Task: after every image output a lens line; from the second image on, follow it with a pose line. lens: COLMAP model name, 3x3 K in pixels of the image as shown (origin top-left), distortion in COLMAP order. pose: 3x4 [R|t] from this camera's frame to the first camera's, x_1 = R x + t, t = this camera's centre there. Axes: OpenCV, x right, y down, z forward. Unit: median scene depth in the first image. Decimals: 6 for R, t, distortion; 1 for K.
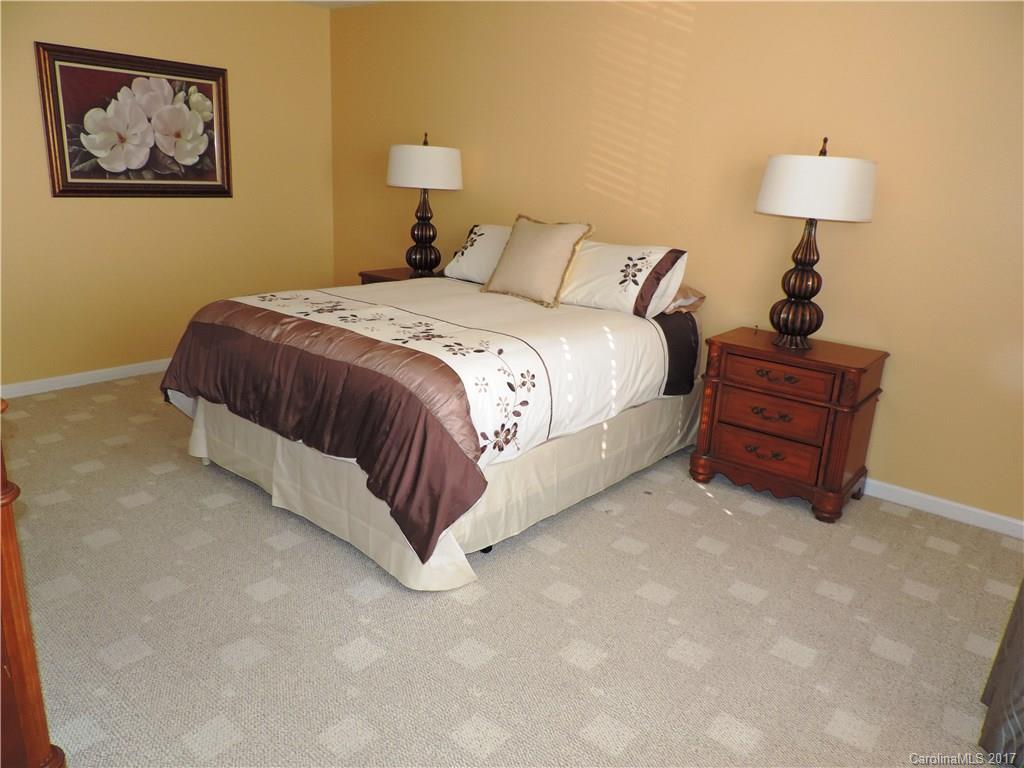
lens RADIAL K [[729.0, 0, 512.0], [0, 729.0, 384.0], [0, 0, 1]] dist [-0.017607, -0.002358]
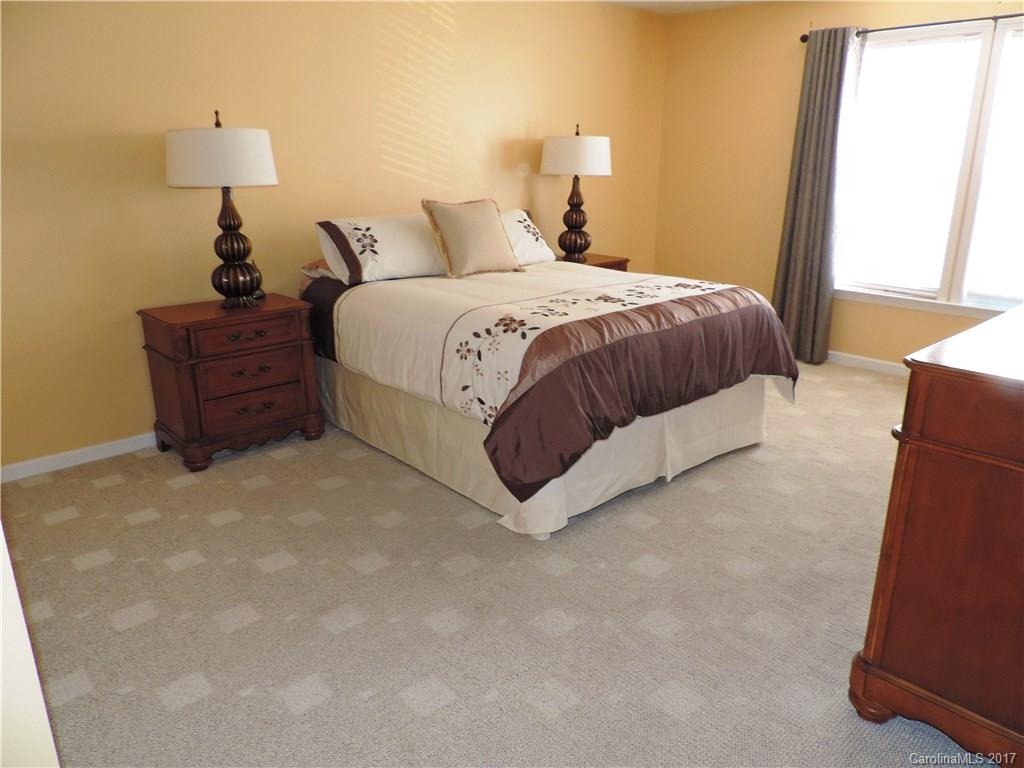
lens RADIAL K [[729.0, 0, 512.0], [0, 729.0, 384.0], [0, 0, 1]] dist [-0.017607, -0.002358]
pose [[0.138806, -0.348038, 0.927148, -0.894916], [0.277863, 0.912291, 0.300861, -0.242772], [-0.950539, 0.215859, 0.223338, 0.646779]]
